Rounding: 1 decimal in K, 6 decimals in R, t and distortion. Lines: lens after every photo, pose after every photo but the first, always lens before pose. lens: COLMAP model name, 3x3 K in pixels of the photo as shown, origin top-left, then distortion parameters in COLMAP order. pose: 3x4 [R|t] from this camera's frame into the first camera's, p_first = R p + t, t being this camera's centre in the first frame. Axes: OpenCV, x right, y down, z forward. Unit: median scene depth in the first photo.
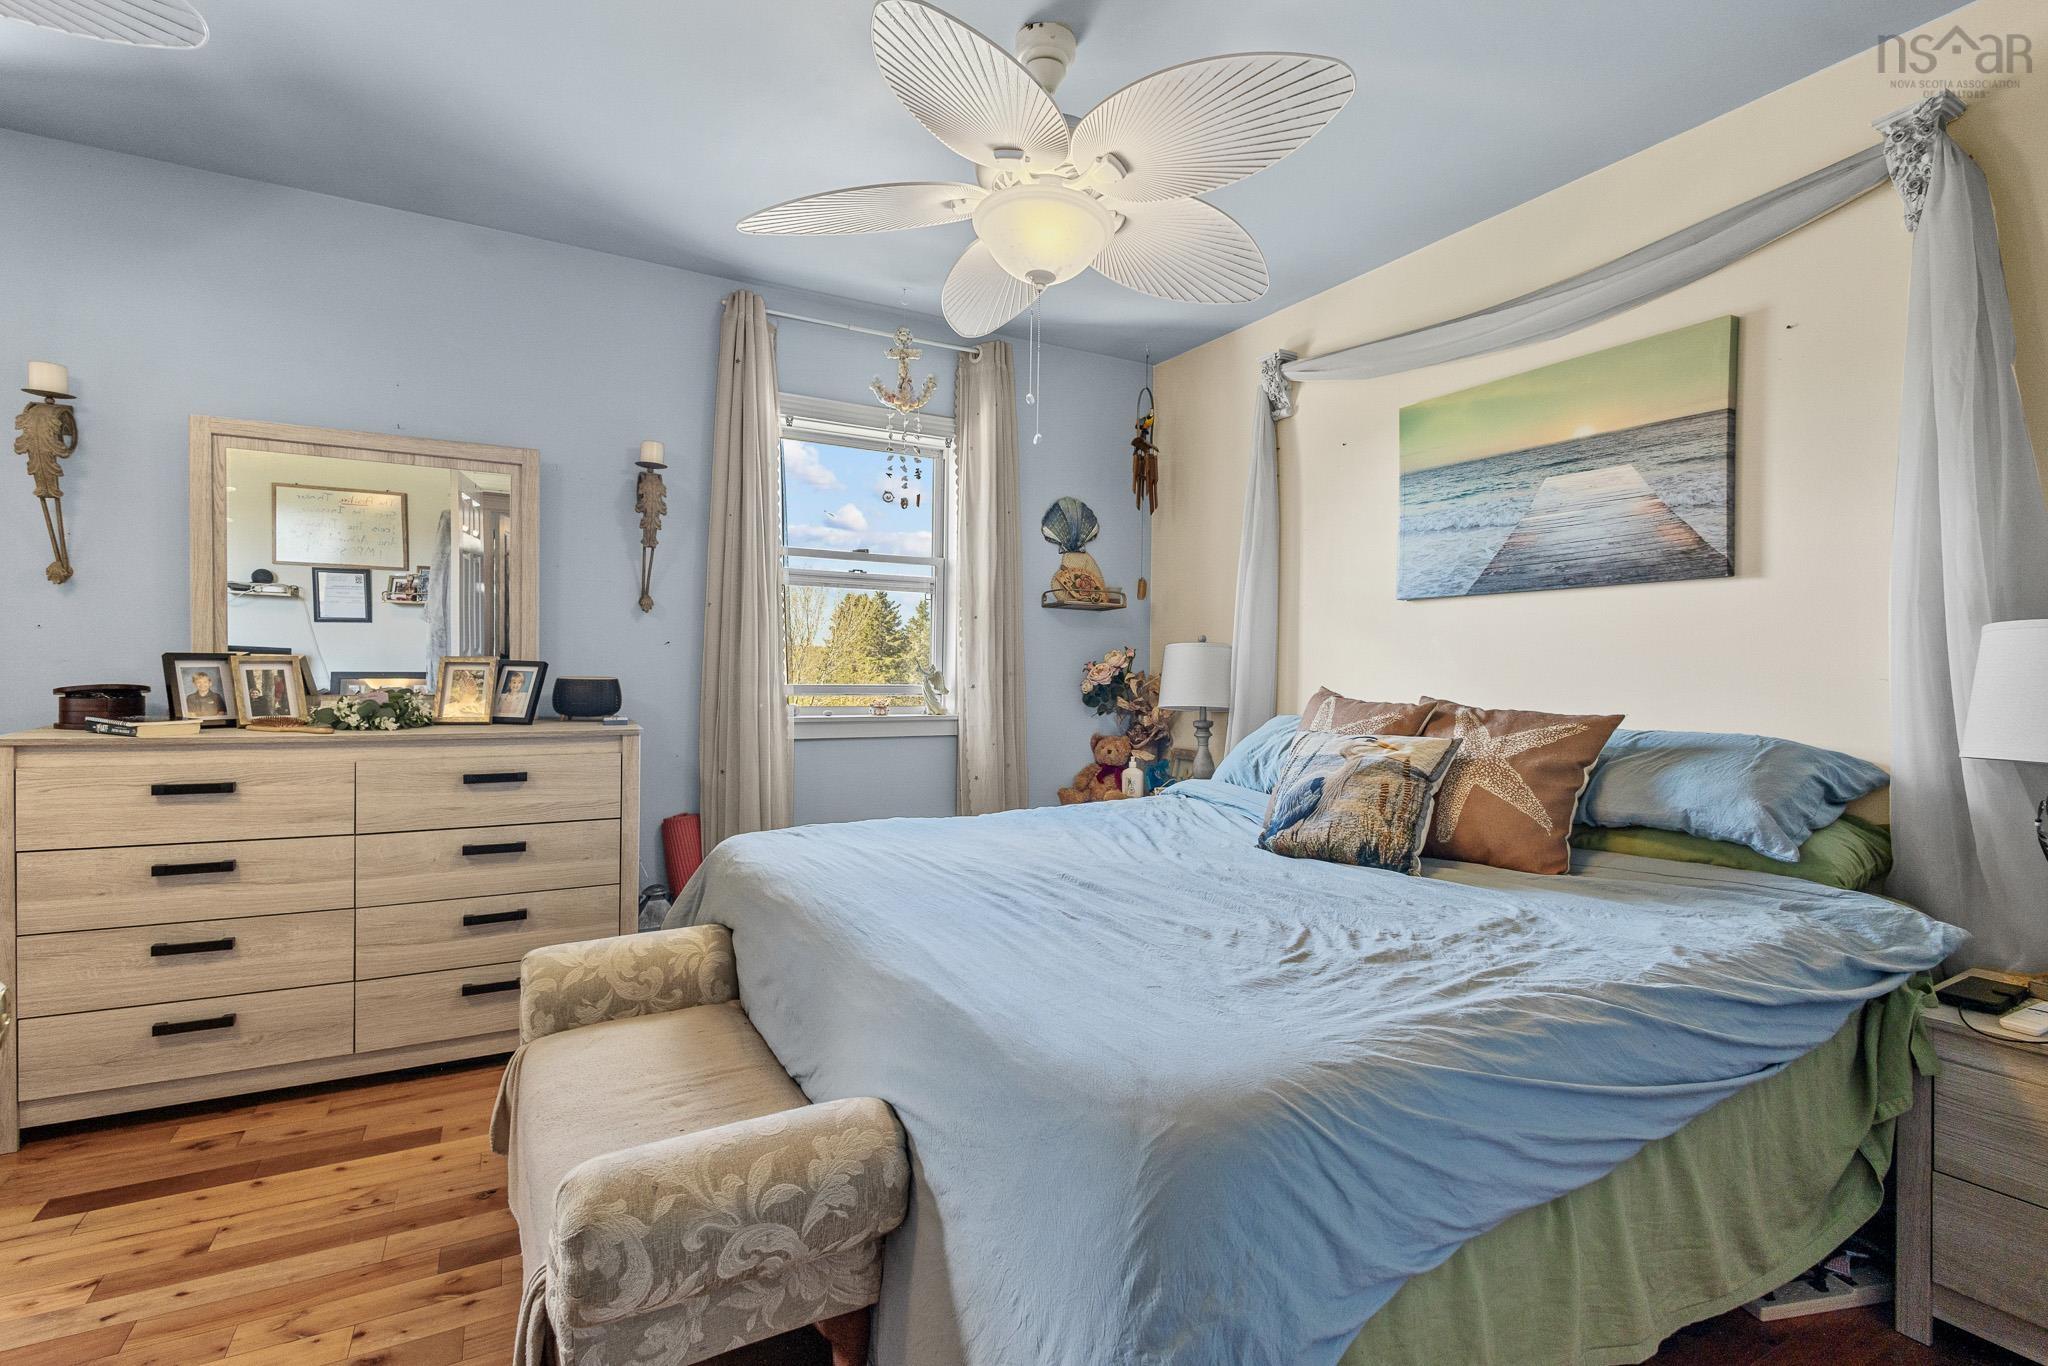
lens RADIAL K [[948.8, 0, 1012.5], [0, 948.8, 694.1], [0, 0, 1]] dist [0.015877, -0.007248]
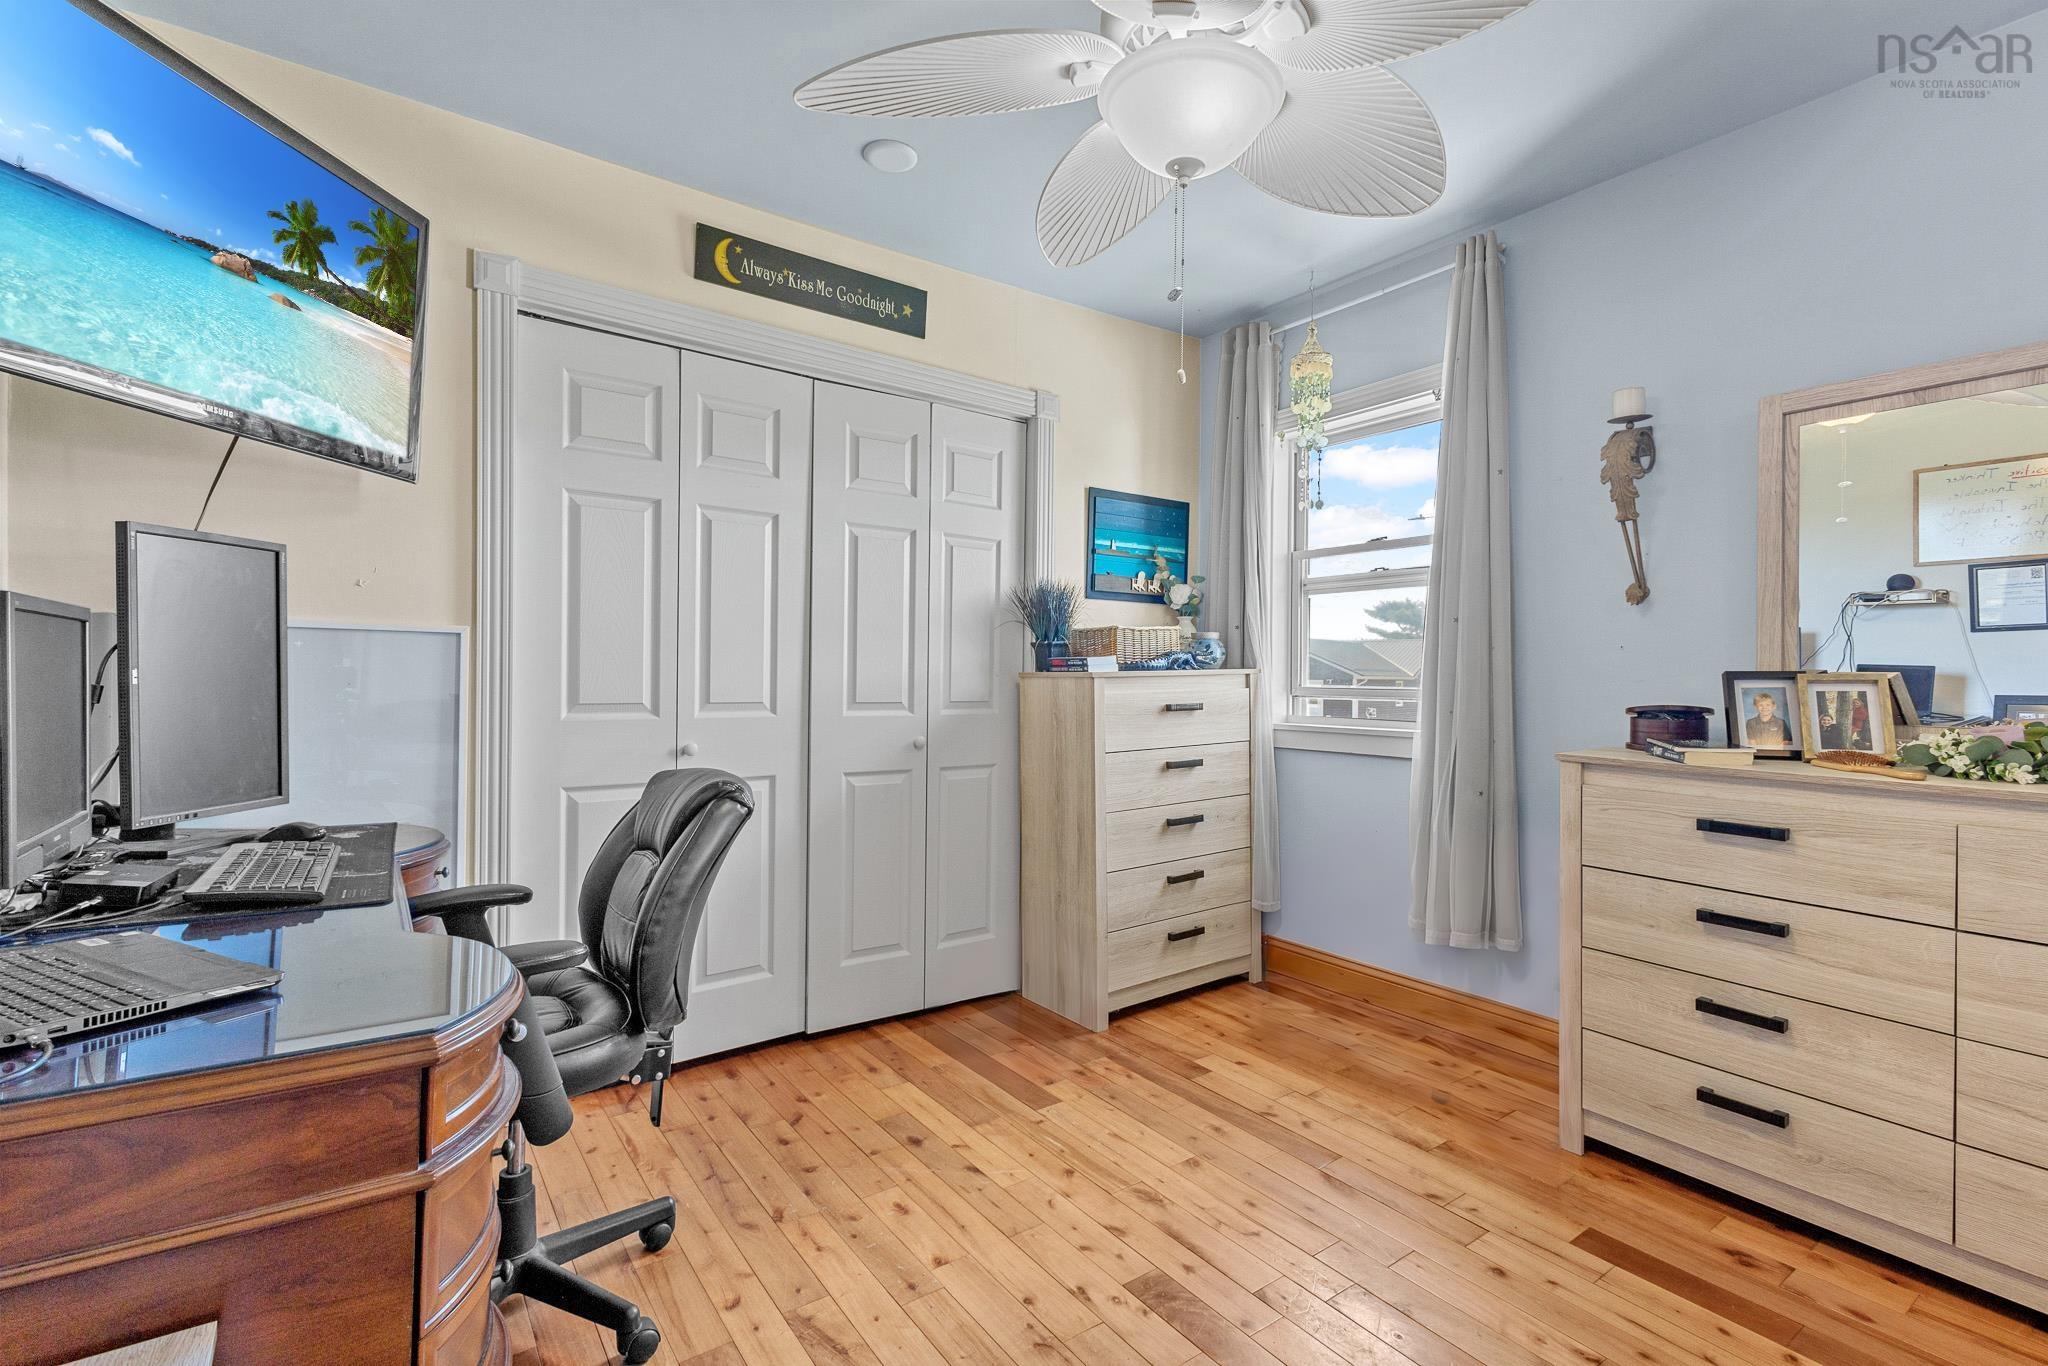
lens RADIAL K [[942.0, 0, 1027.8], [0, 942.0, 673.8], [0, 0, 1]] dist [0.004209, 0.000093]
pose [[0.129439, -0.011328, -0.991523, -0.092631], [-0.031805, 0.999373, -0.015570, -0.006340], [0.991077, 0.033550, 0.128997, 0.236516]]
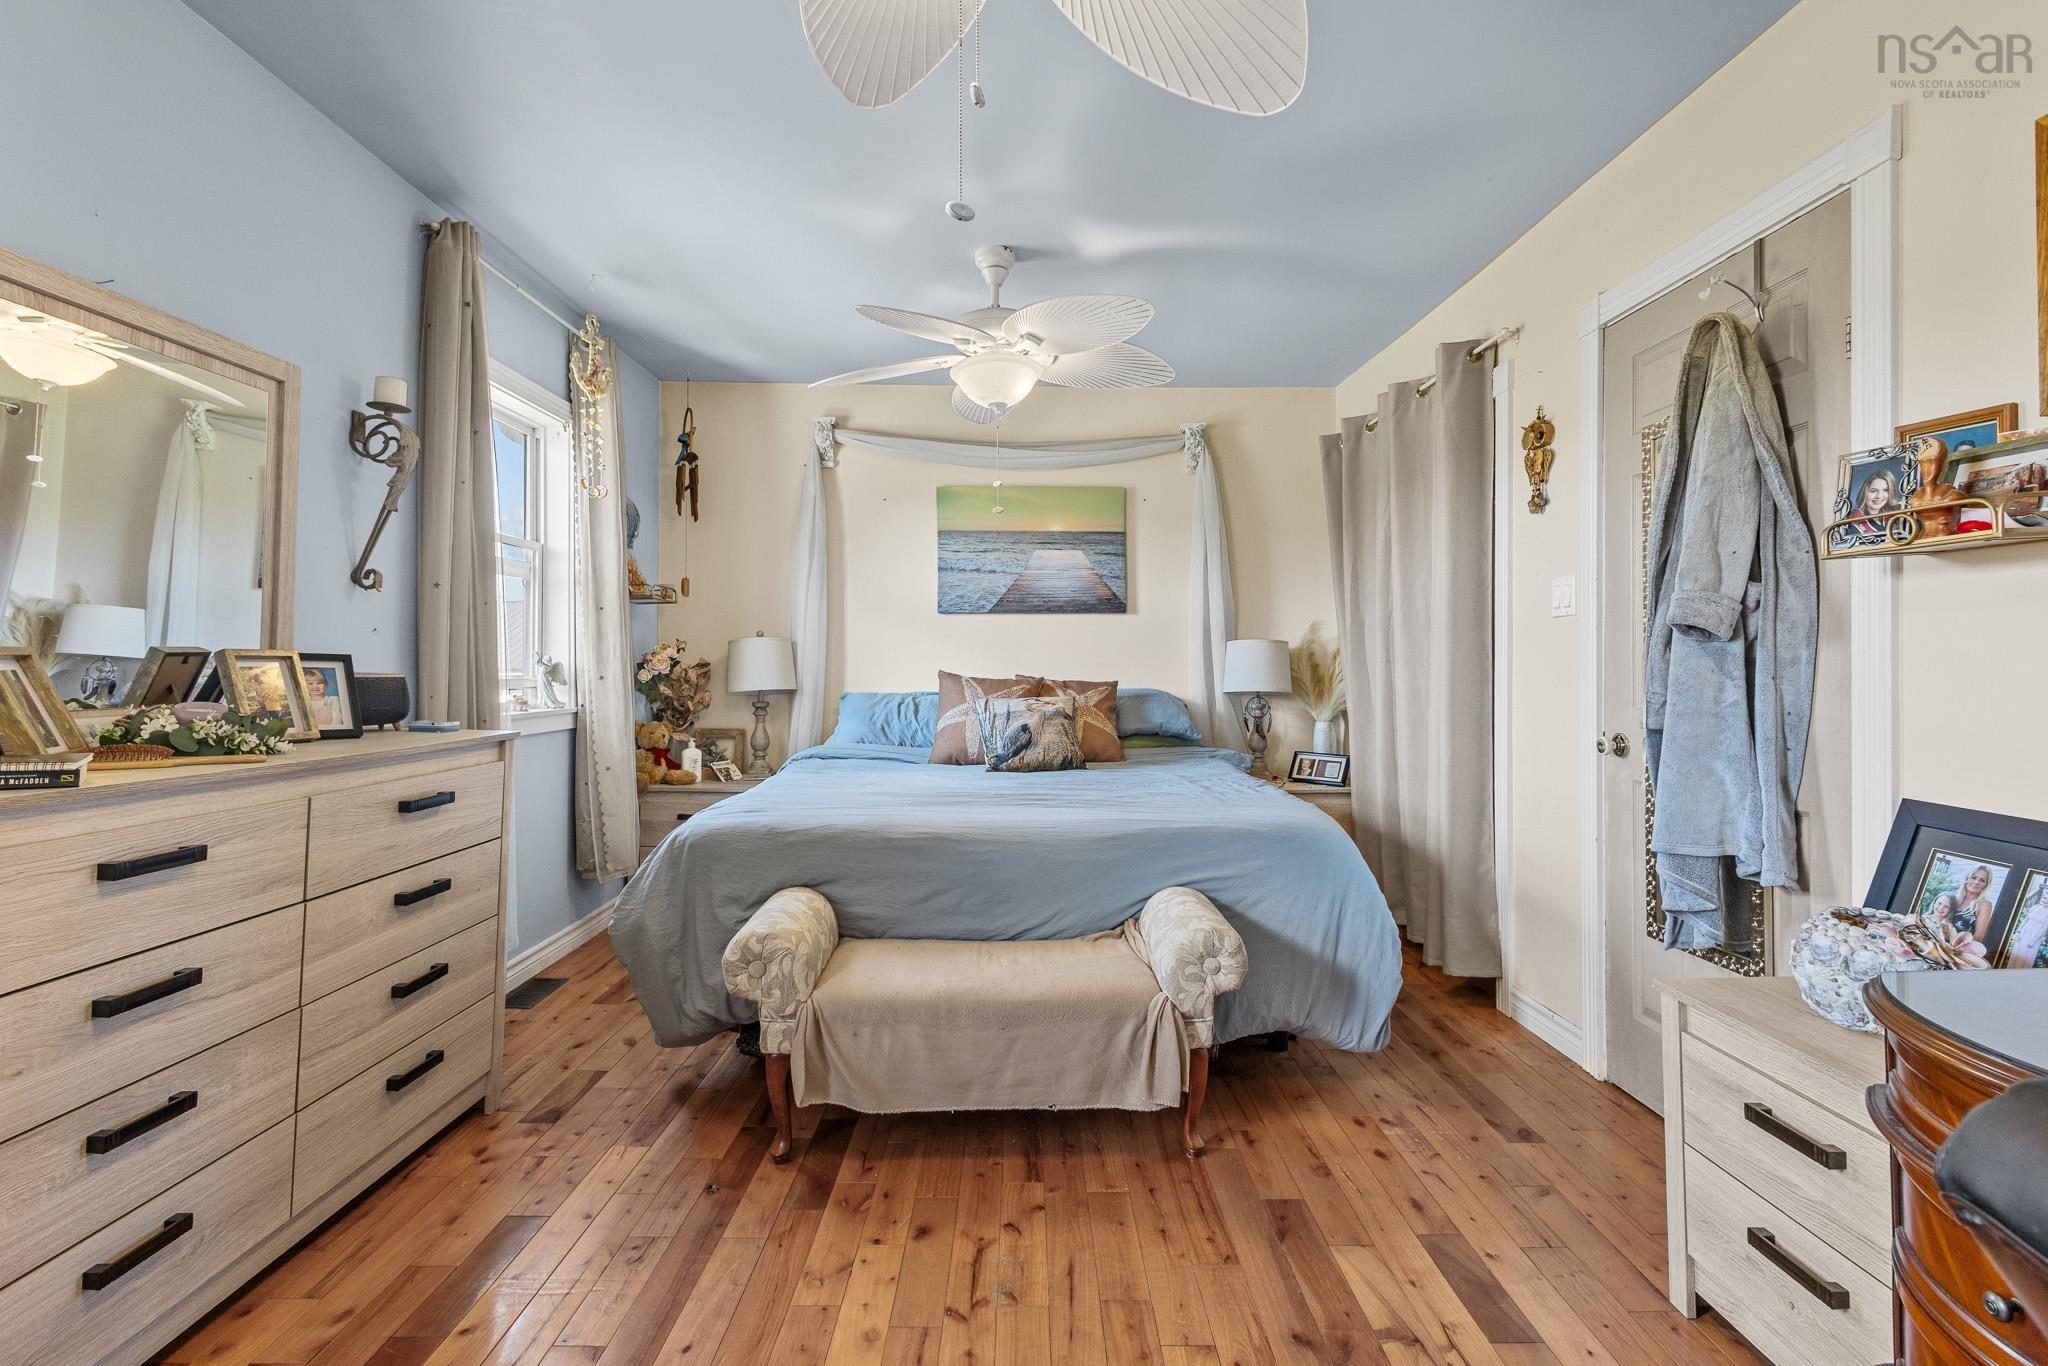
lens RADIAL K [[985.2, 0, 1024.0], [0, 985.2, 683.0], [0, 0, 1]] dist [0.000884, -0.000158]
pose [[0.458273, -0.027449, 0.888387, -1.089563], [0.028117, 0.999470, 0.016377, -0.010896], [-0.888366, 0.017474, 0.458802, 0.191039]]
